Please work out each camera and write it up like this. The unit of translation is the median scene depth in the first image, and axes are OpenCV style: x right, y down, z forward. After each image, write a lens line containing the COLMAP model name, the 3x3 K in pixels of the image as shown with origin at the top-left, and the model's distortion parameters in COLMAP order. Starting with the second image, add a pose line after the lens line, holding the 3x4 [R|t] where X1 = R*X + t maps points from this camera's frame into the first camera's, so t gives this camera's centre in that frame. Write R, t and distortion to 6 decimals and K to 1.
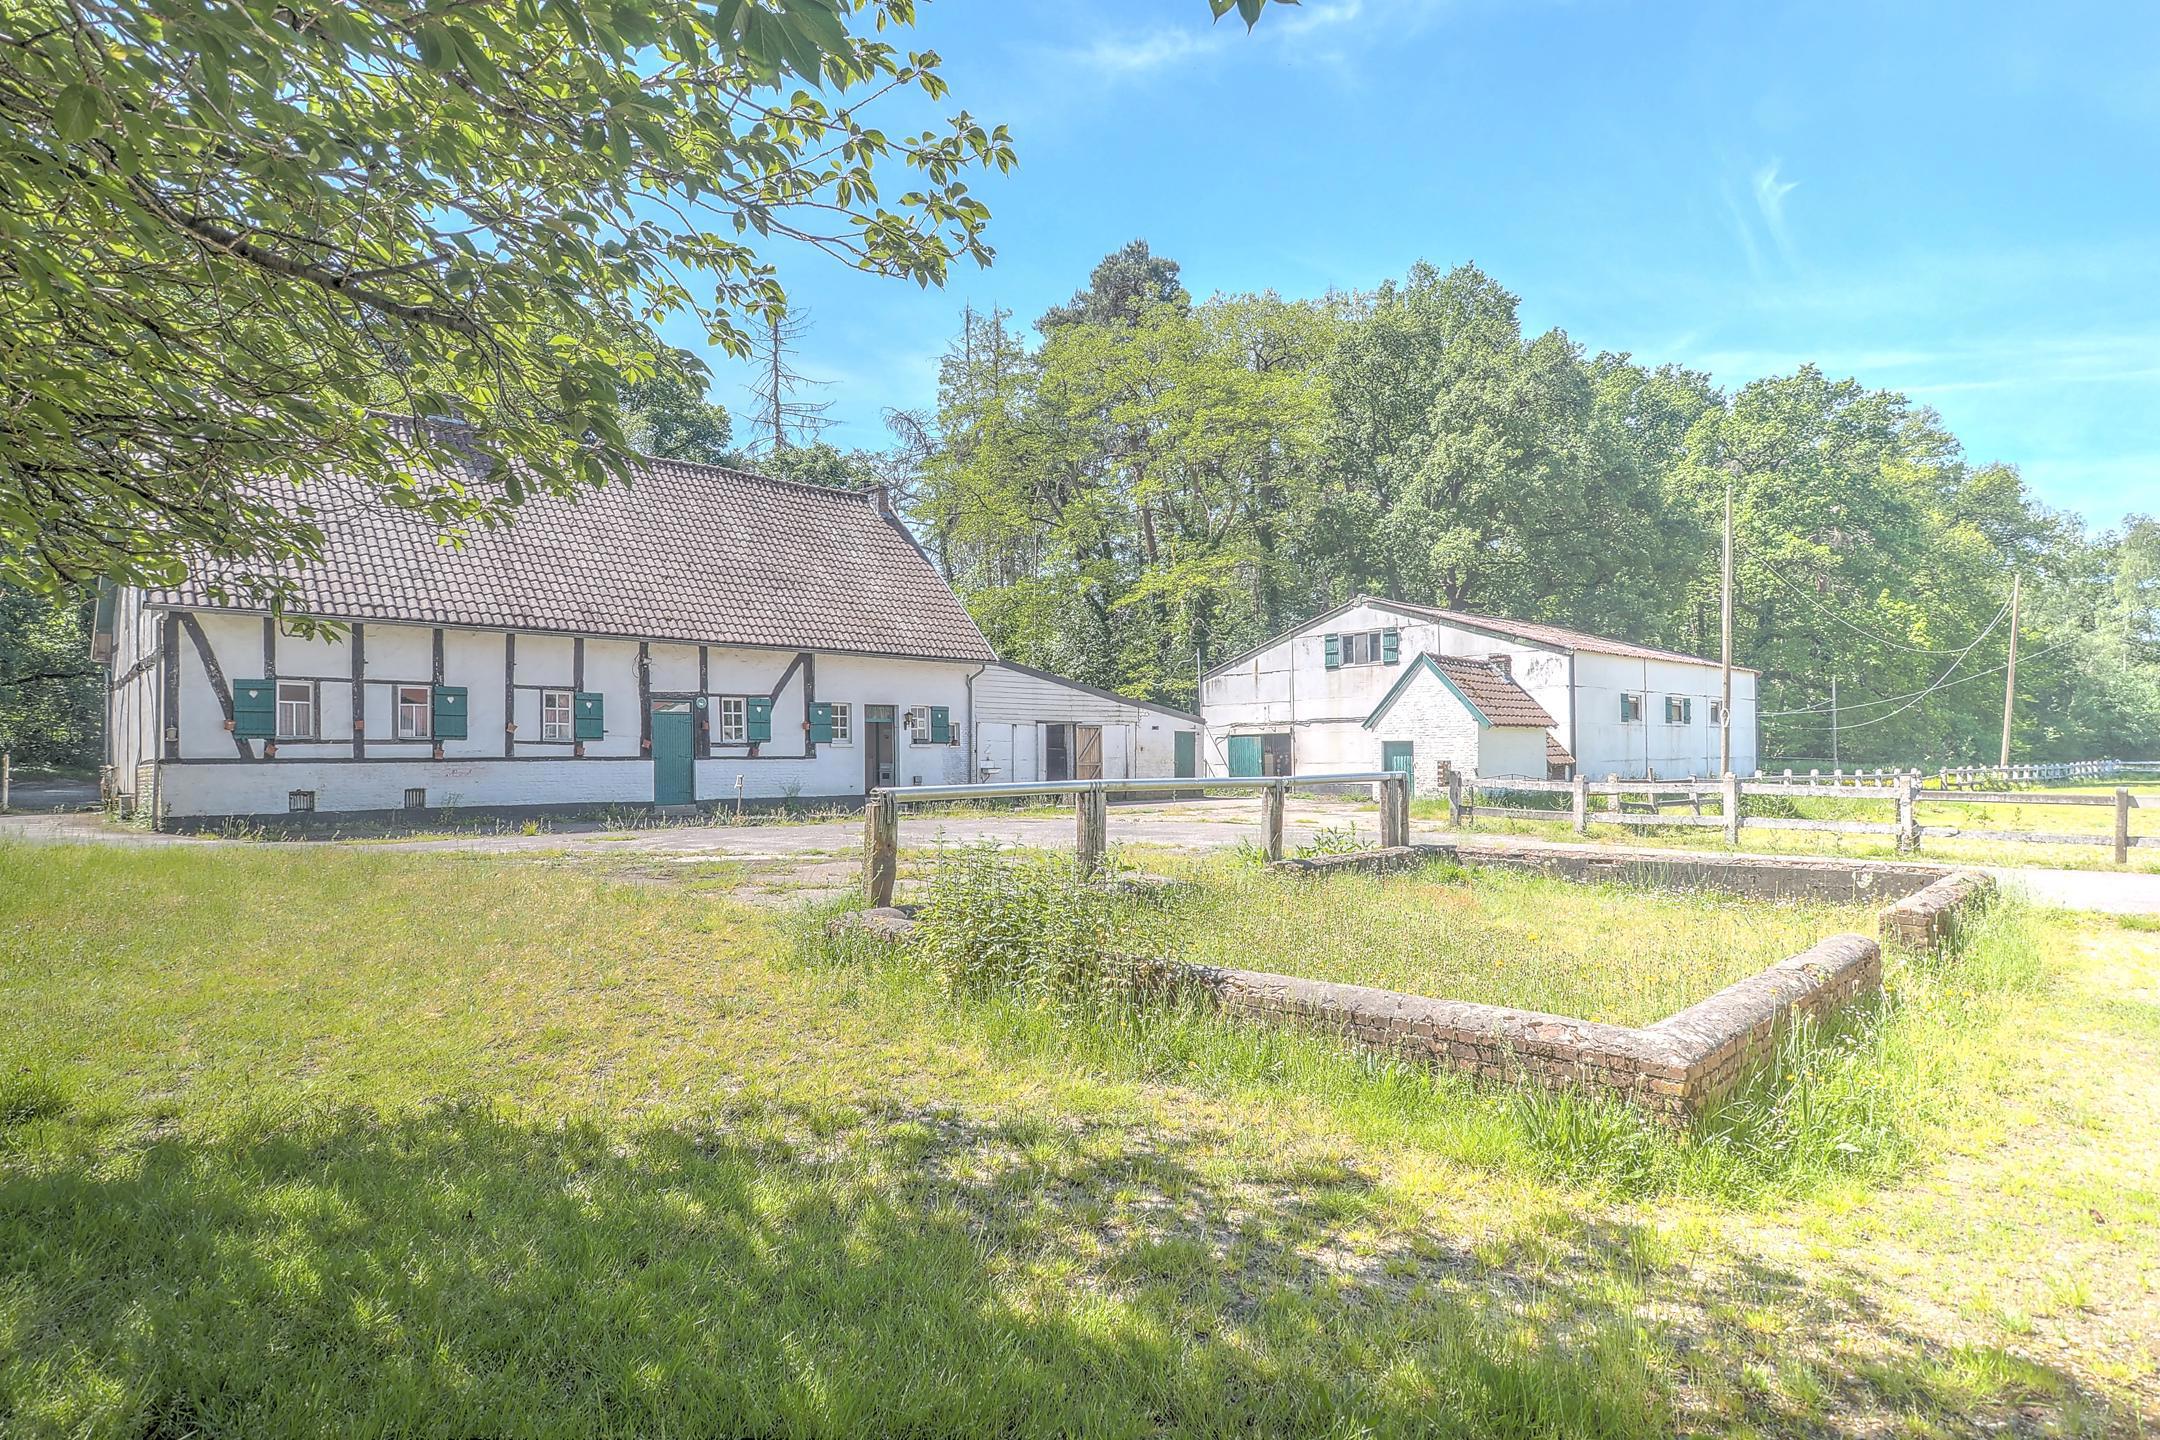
lens RADIAL K [[1177.6, 0, 1080.1], [0, 1177.6, 728.4], [0, 0, 1]] dist [-0.001791, -0.000122]
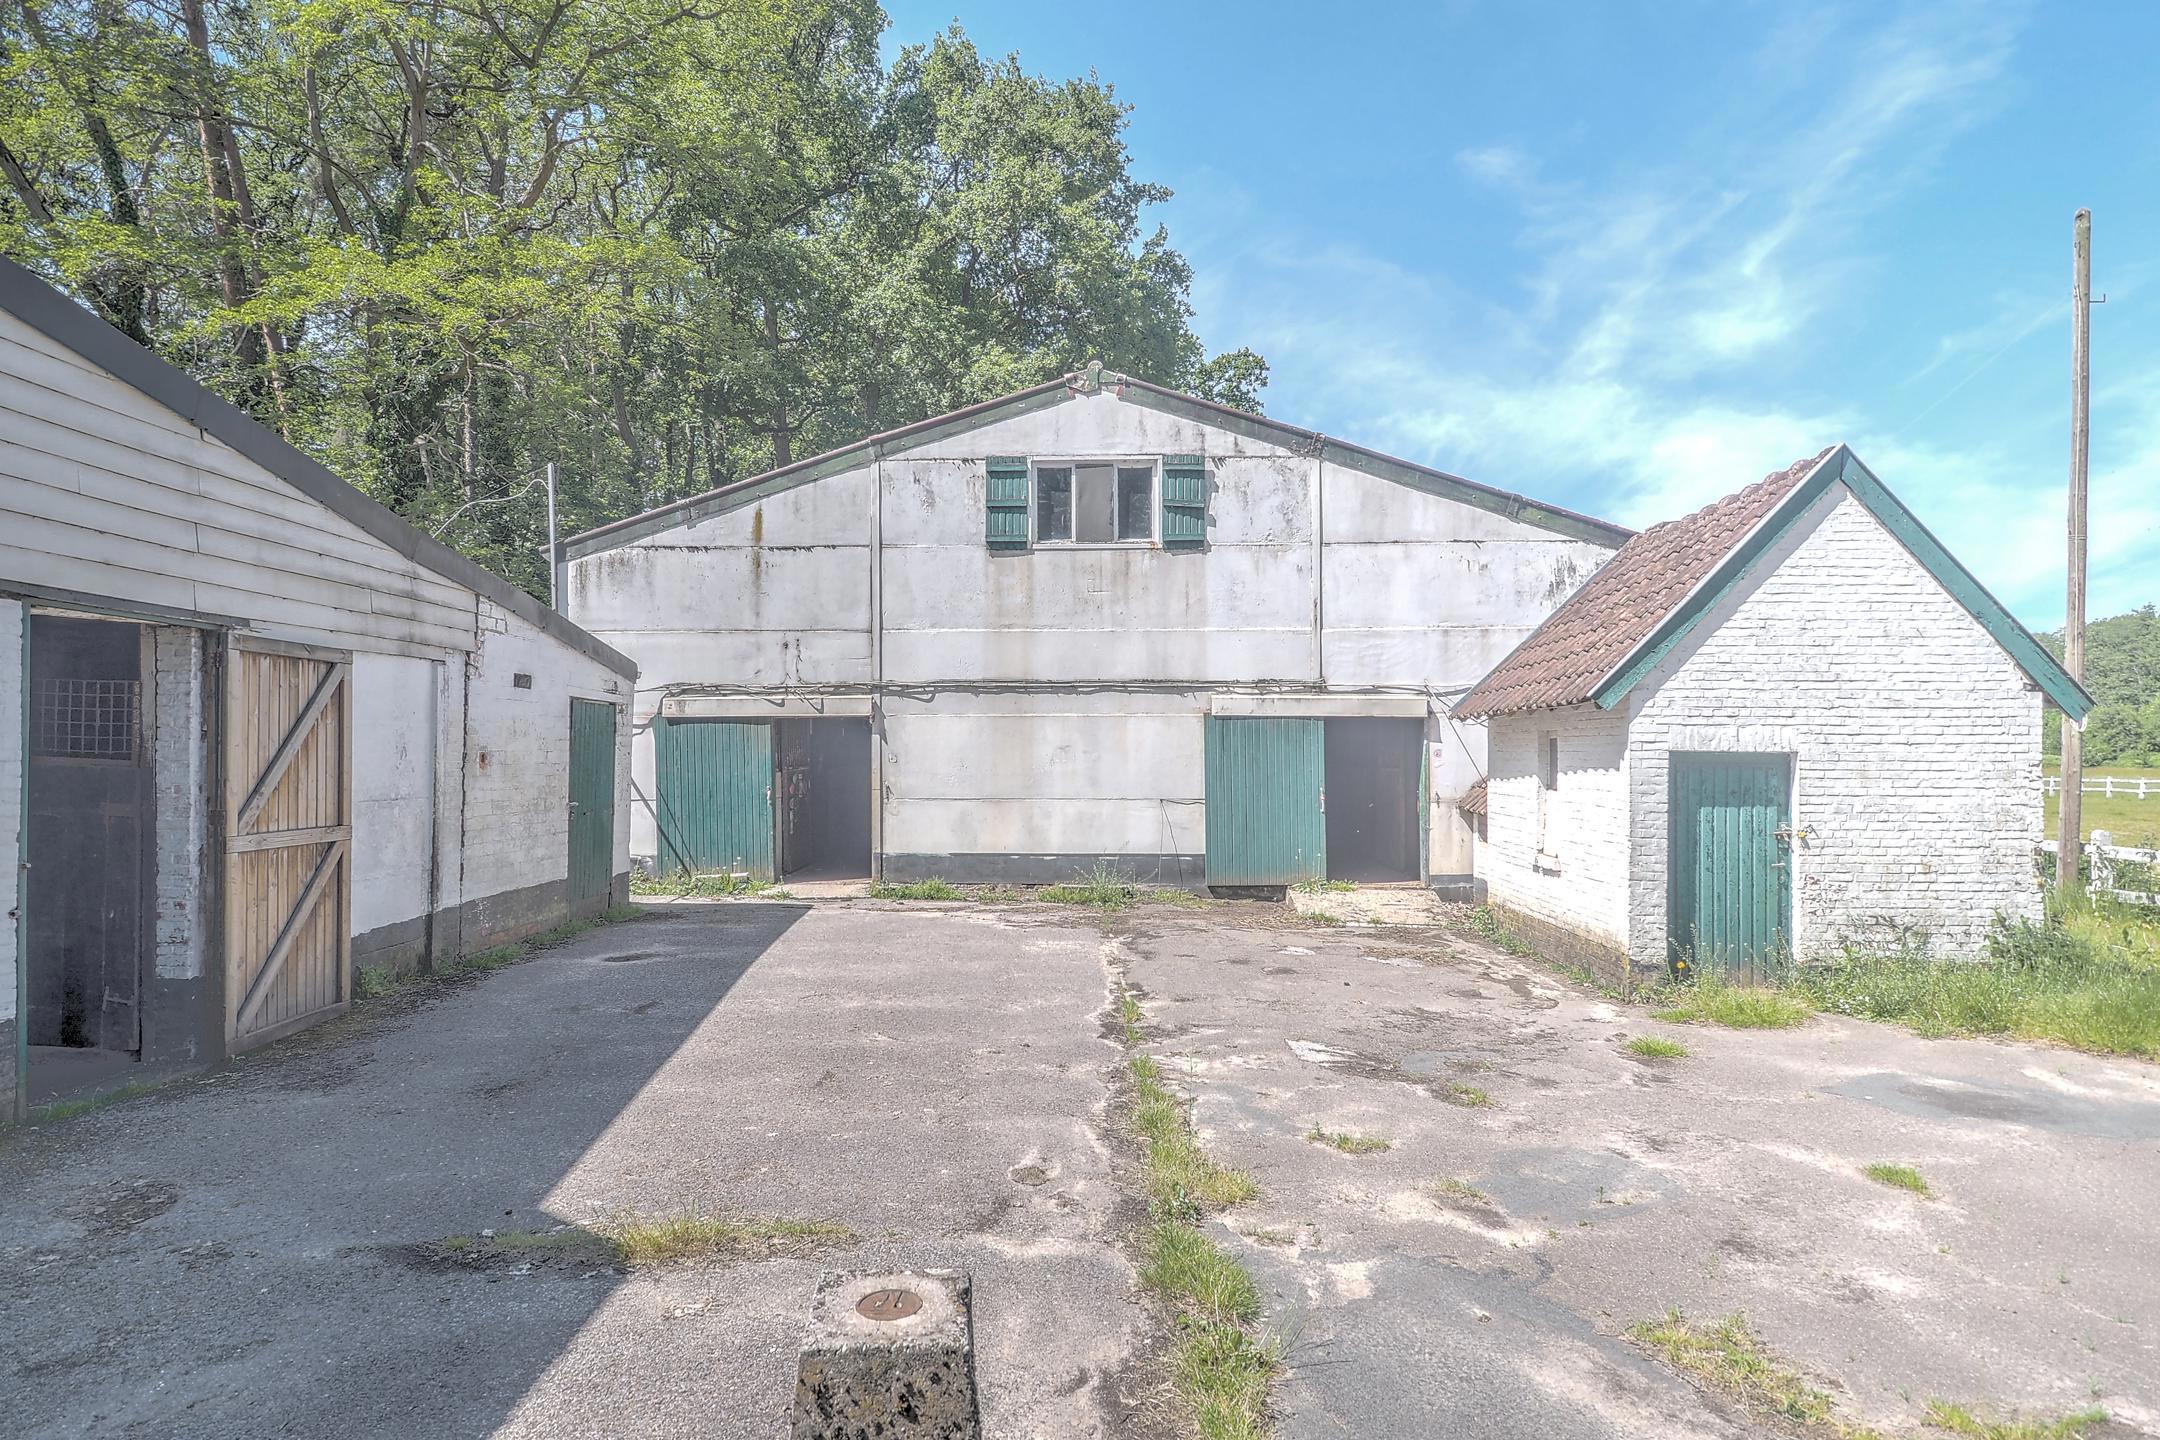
lens RADIAL K [[1177.6, 0, 1076.8], [0, 1177.6, 731.8], [0, 0, 1]] dist [-0.001791, -0.000122]
pose [[0.707304, 0.021724, 0.706576, -0.035779], [-0.027170, 0.999625, -0.003536, 0.008606], [-0.706387, -0.016697, 0.707629, 0.719547]]
